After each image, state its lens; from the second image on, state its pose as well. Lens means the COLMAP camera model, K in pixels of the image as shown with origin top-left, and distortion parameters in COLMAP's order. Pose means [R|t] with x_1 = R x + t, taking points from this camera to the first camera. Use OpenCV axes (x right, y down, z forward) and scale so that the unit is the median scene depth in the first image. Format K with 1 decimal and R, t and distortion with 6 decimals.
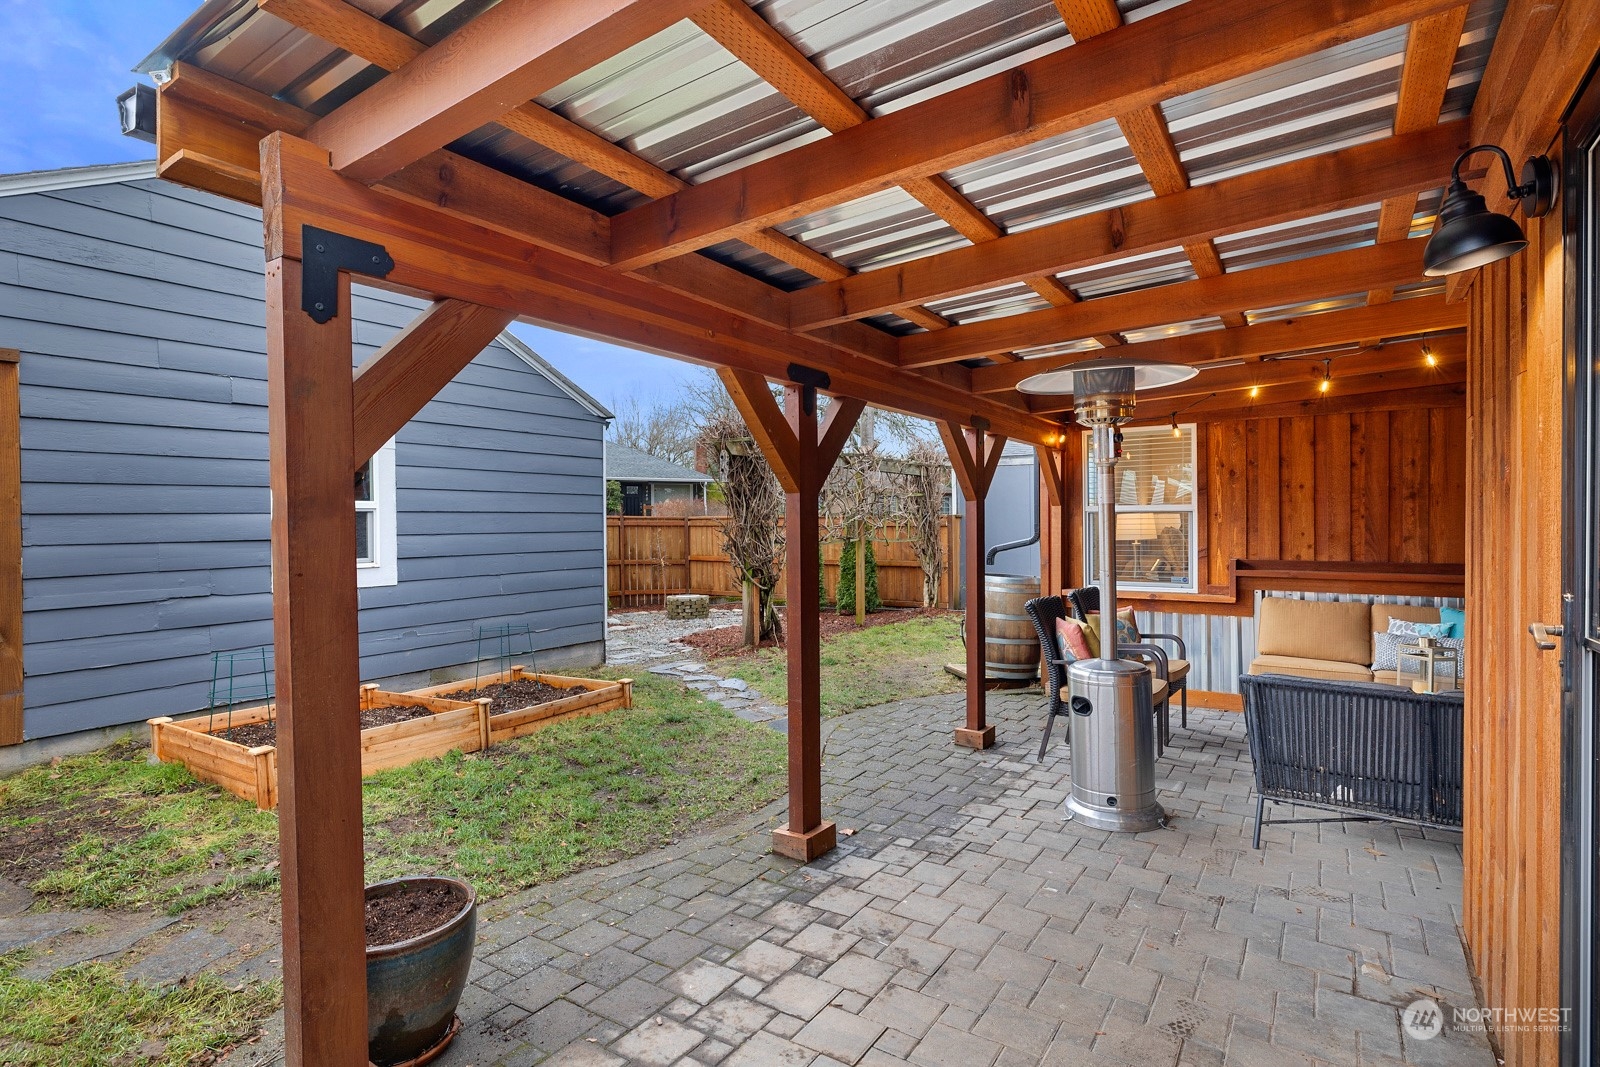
lens RADIAL K [[804.8, 0, 800.8], [0, 804.8, 497.6], [0, 0, 1]] dist [-0.000819, -0.000376]
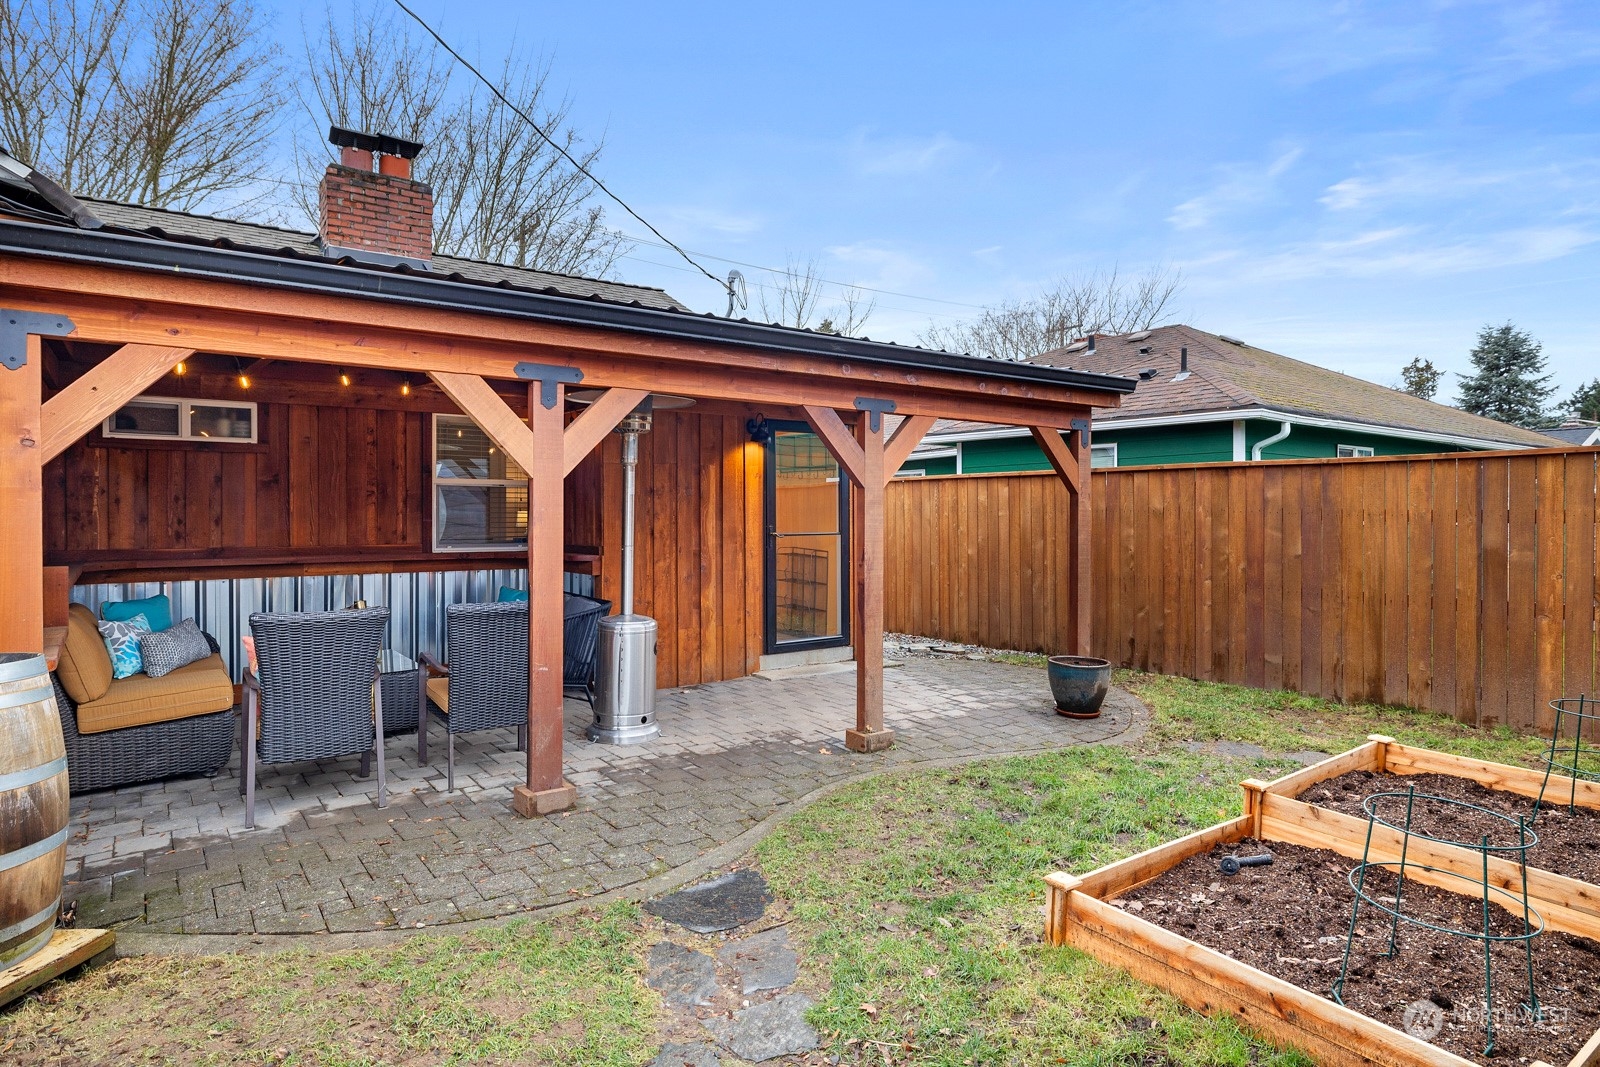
lens RADIAL K [[909.8, 0, 800.0], [0, 909.8, 533.5], [0, 0, 1]] dist [-0.003795, -0.002447]
pose [[-0.933810, -0.005966, 0.357719, -0.349577], [-0.004095, 0.999974, 0.005986, 0.050399], [-0.357745, 0.004125, -0.933810, 1.969812]]
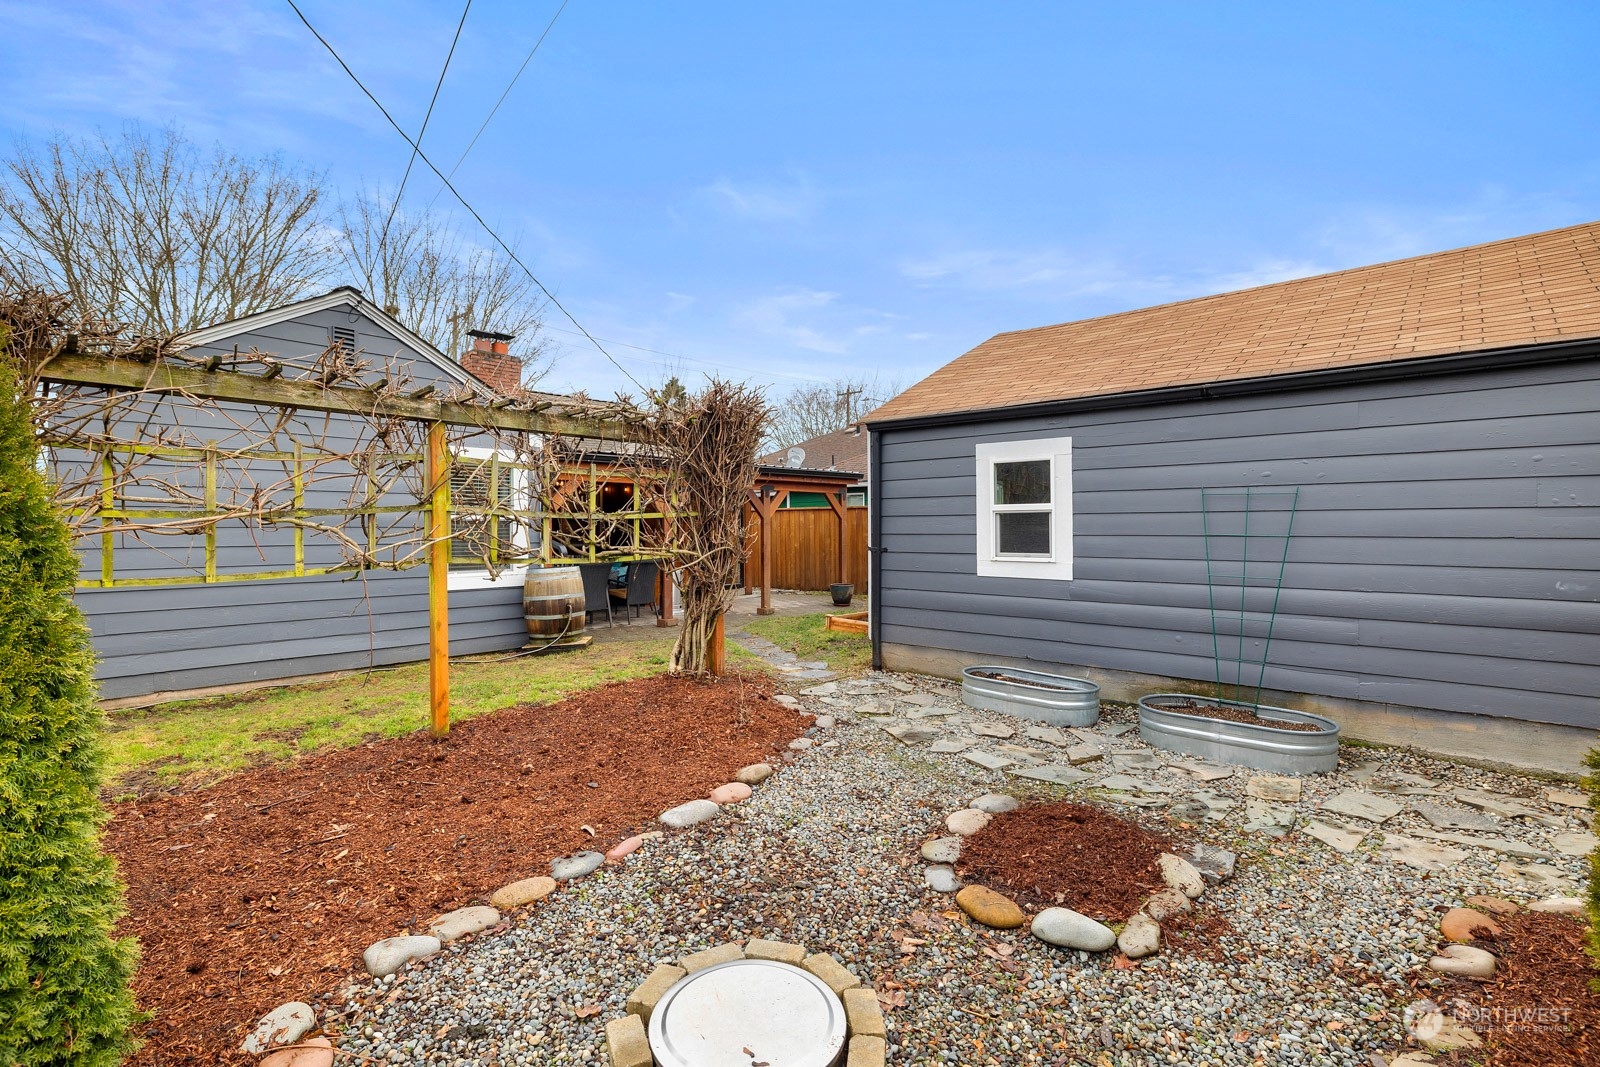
lens RADIAL K [[753.9, 0, 800.0], [0, 753.9, 533.5], [0, 0, 1]] dist [-0.046613, -0.000050]
pose [[-0.987922, 0.003902, 0.154900, -0.517773], [0.002907, 0.999974, -0.006644, 0.068341], [-0.154922, -0.006113, -0.987908, 3.237809]]
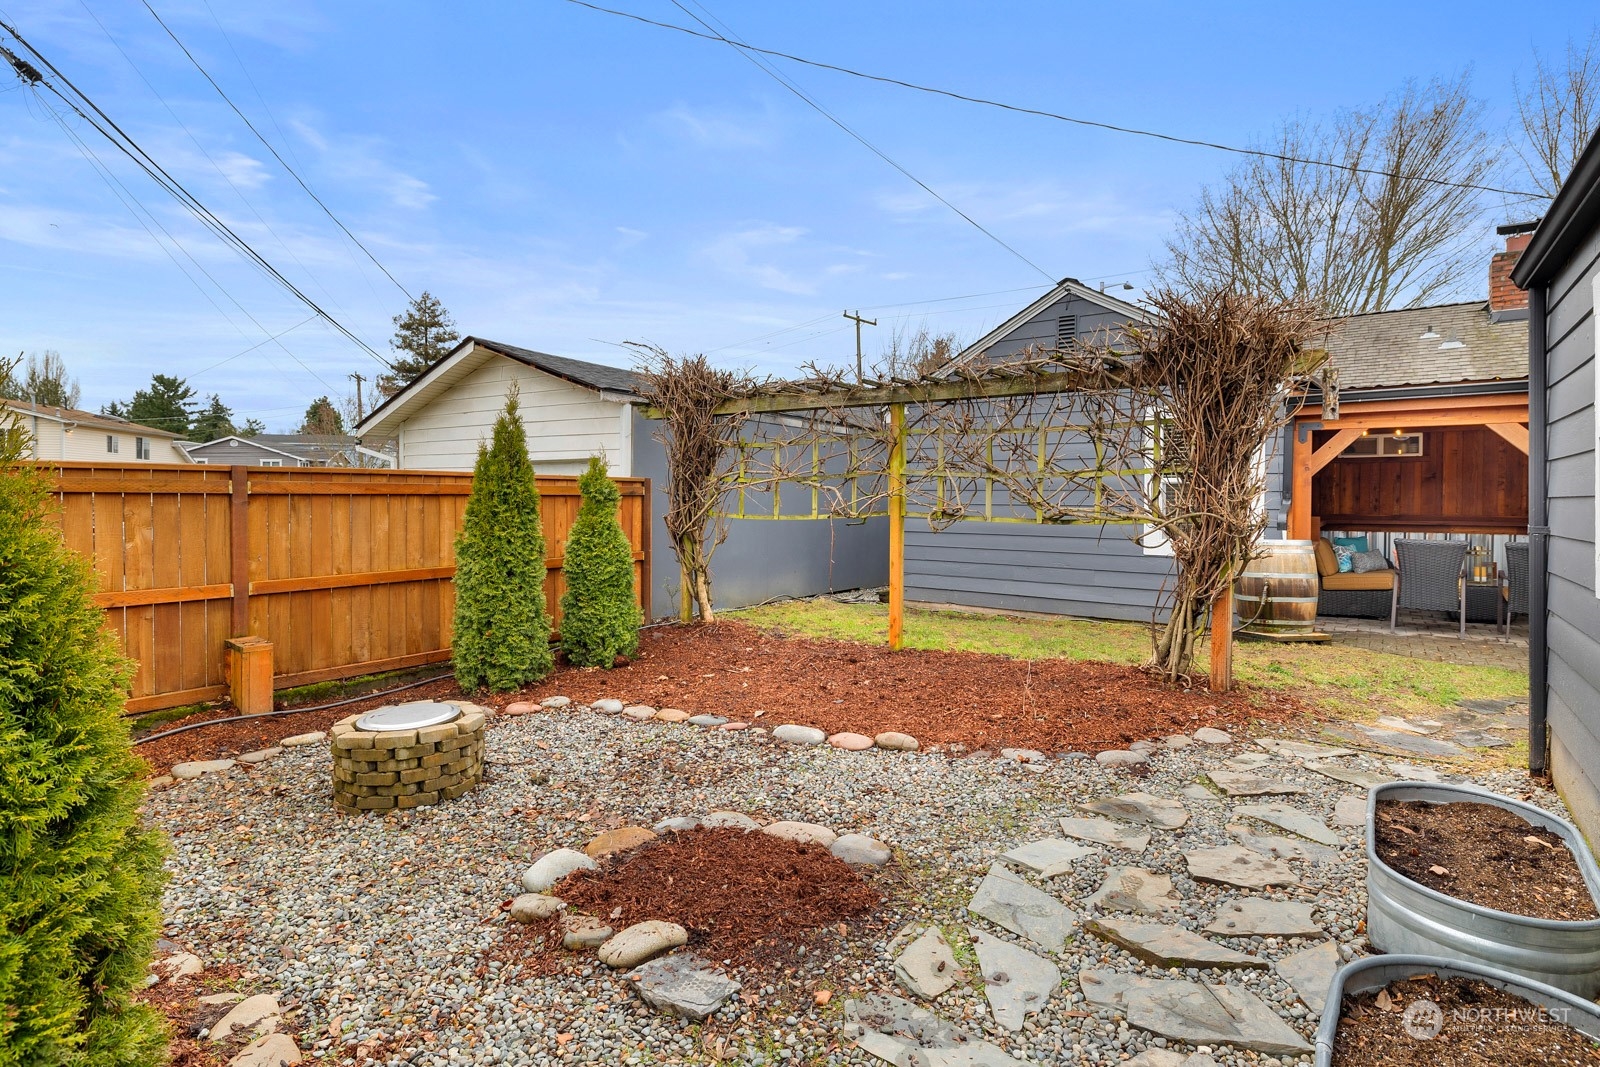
lens RADIAL K [[804.8, 0, 800.8], [0, 804.8, 497.6], [0, 0, 1]] dist [-0.000819, -0.000376]
pose [[0.050126, 0.001941, 0.998741, -1.219916], [-0.020696, 0.999785, -0.000905, 0.070485], [-0.998528, -0.020624, 0.050155, 2.468637]]
